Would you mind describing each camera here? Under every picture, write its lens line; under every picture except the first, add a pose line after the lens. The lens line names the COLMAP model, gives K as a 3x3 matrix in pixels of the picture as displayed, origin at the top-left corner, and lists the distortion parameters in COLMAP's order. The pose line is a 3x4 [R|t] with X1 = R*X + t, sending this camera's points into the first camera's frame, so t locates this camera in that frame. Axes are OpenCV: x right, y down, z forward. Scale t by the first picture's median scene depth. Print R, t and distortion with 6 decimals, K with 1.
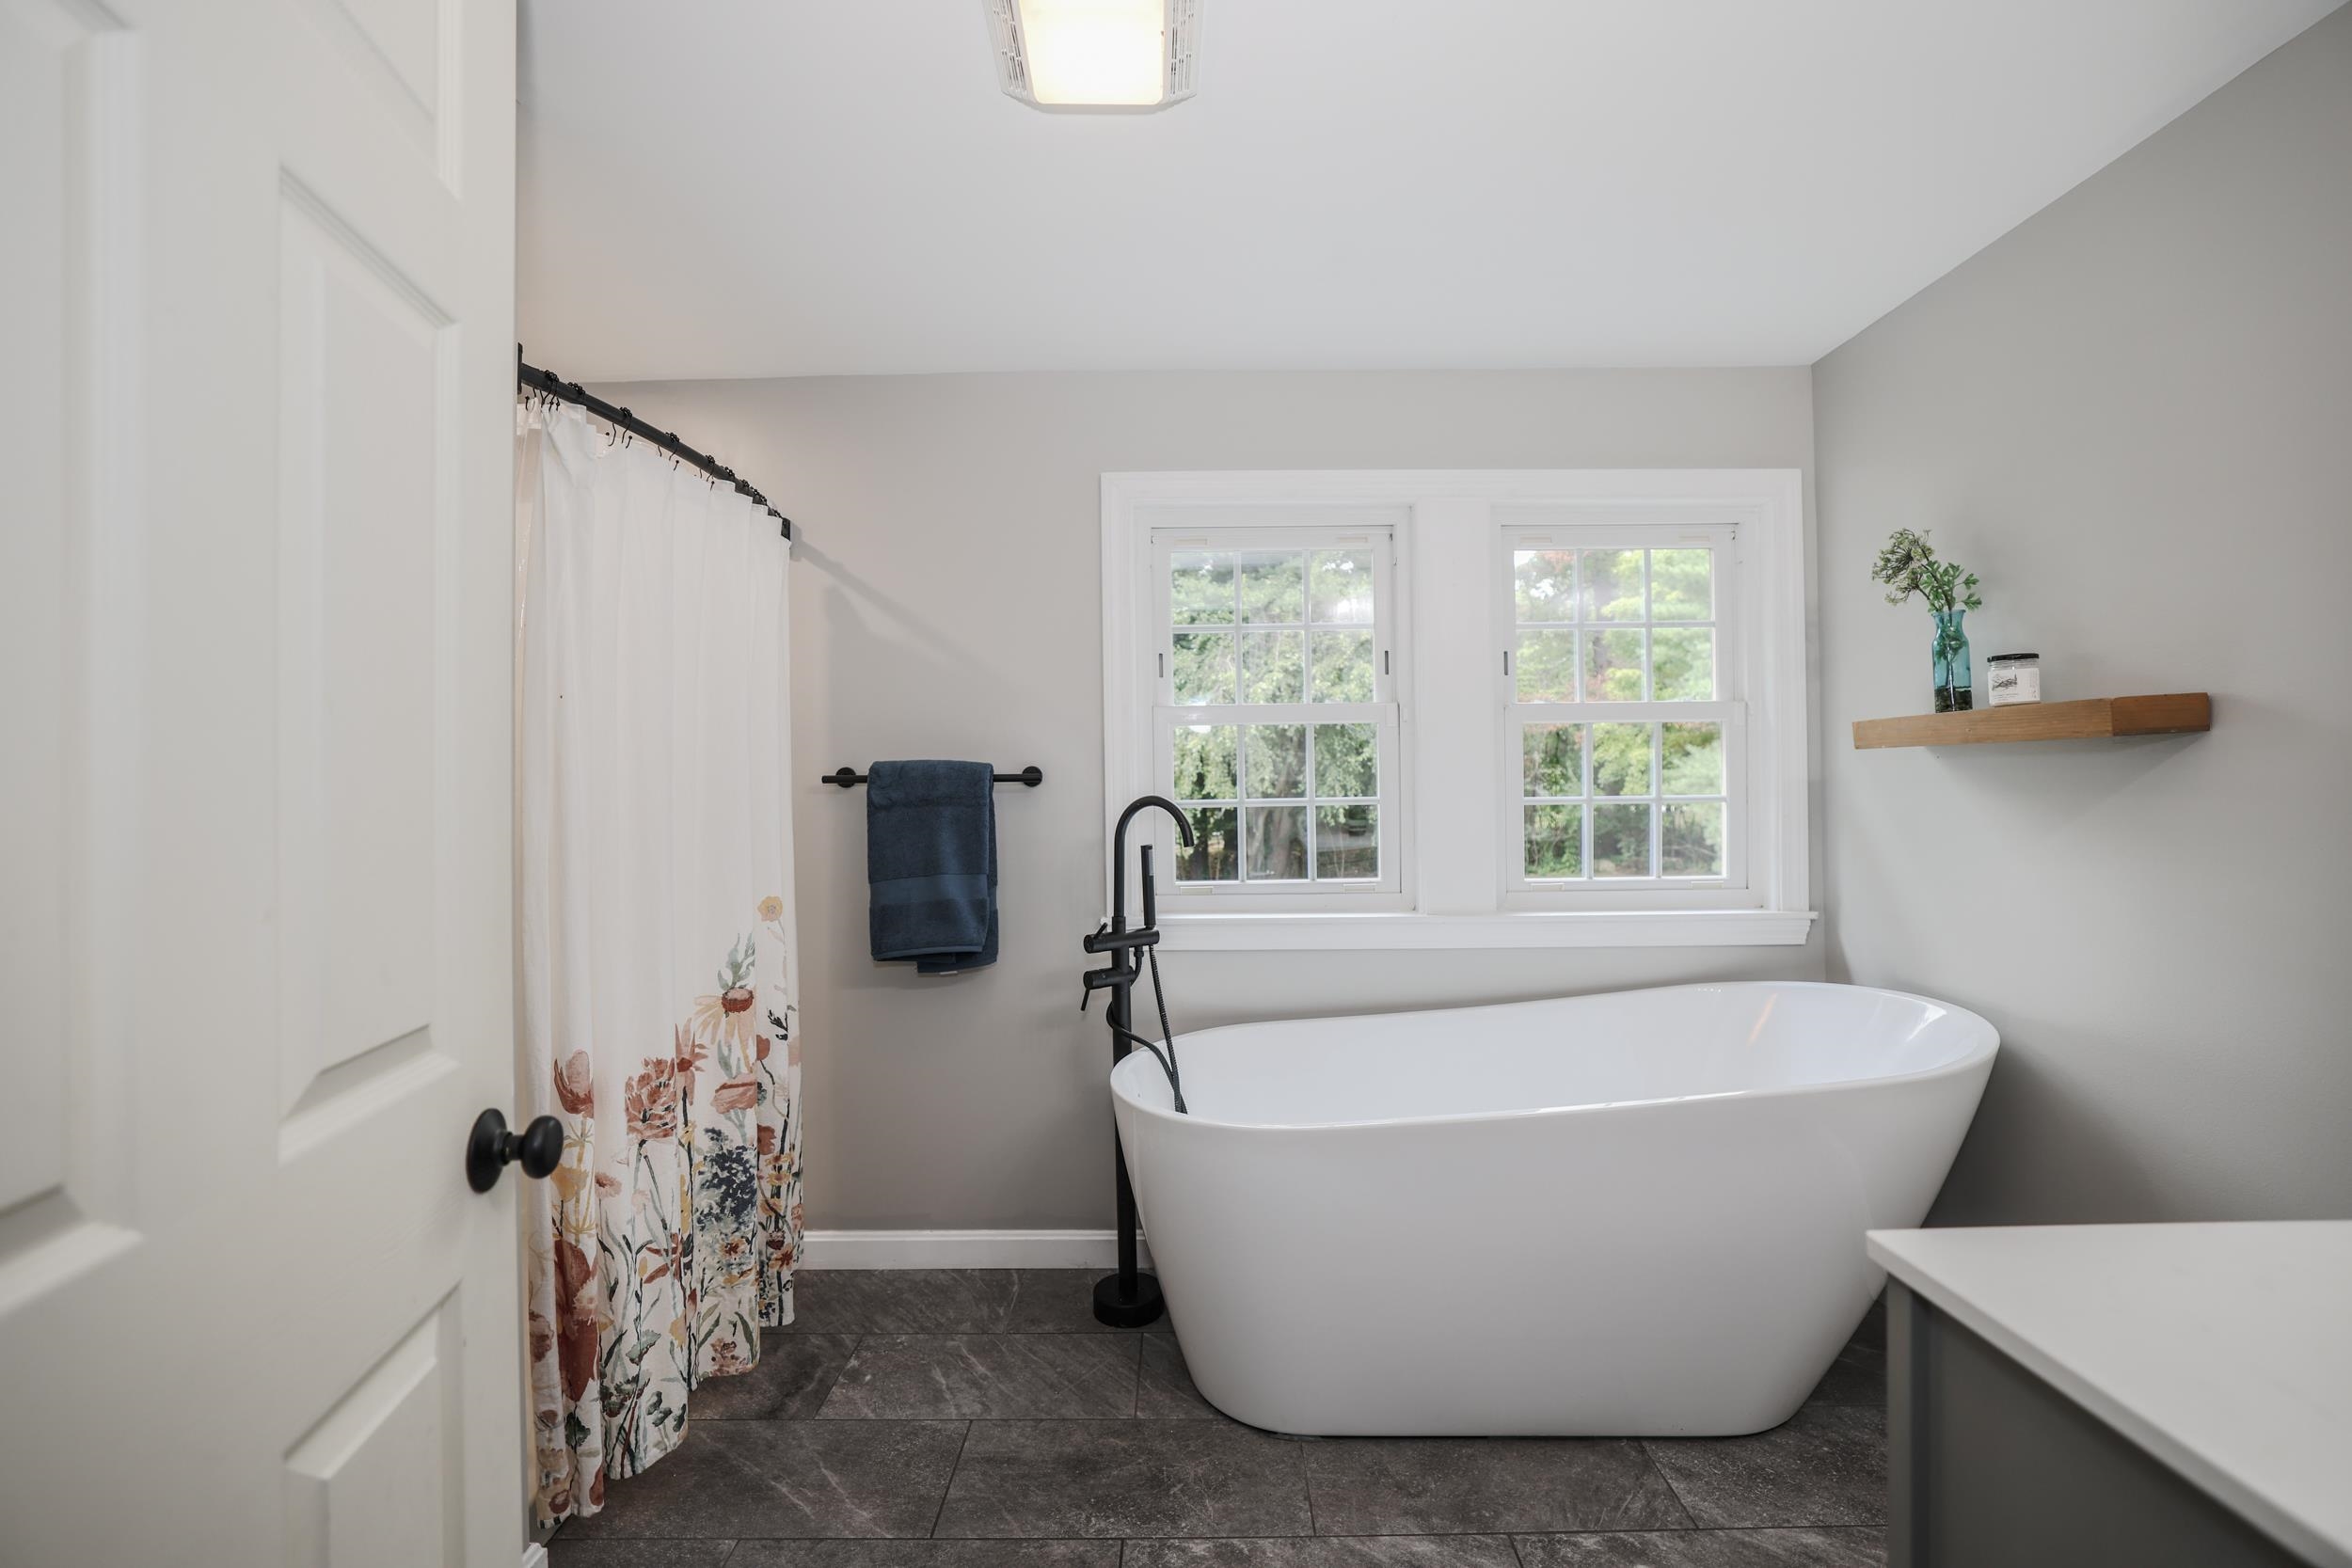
lens RADIAL K [[1029.2, 0, 1180.7], [0, 1029.2, 786.7], [0, 0, 1]] dist [-0.050299, 0.017540]
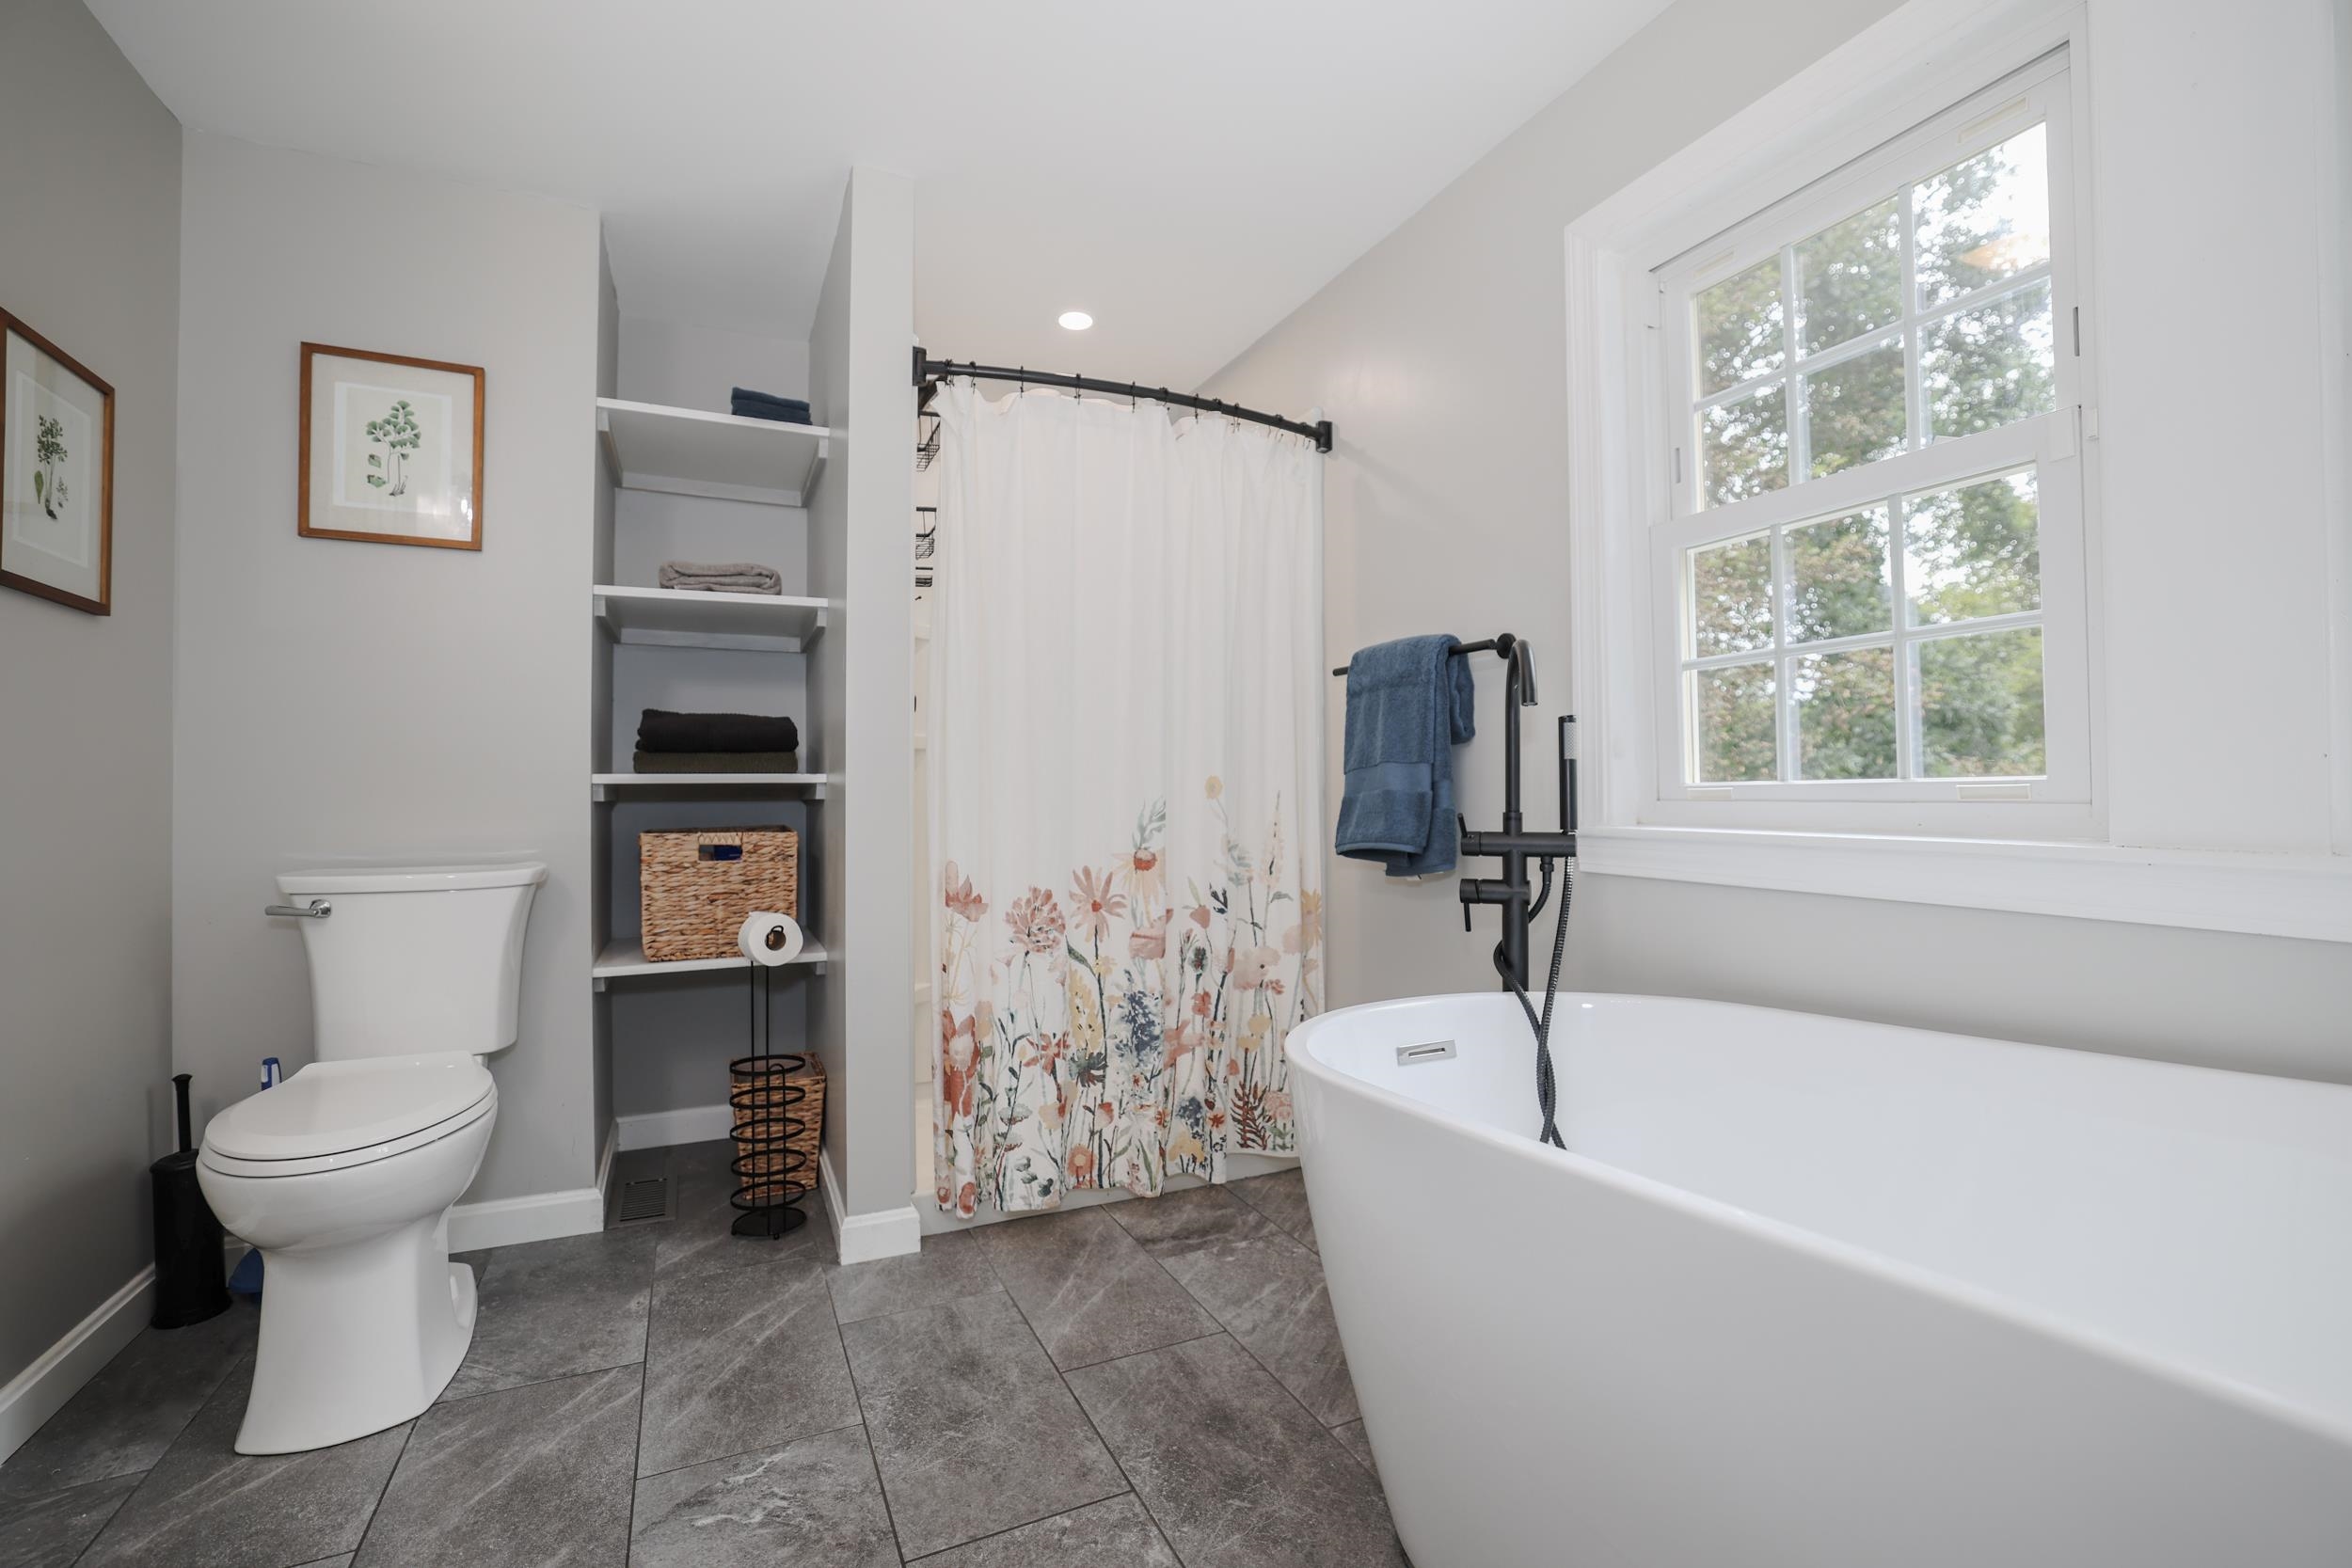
lens RADIAL K [[1029.2, 0, 1180.7], [0, 1029.2, 786.7], [0, 0, 1]] dist [-0.050299, 0.017540]
pose [[0.411790, -0.000865, -0.911278, 0.613919], [-0.003980, 0.999988, -0.002748, 0.132416], [0.911270, 0.004758, 0.411782, 0.572906]]
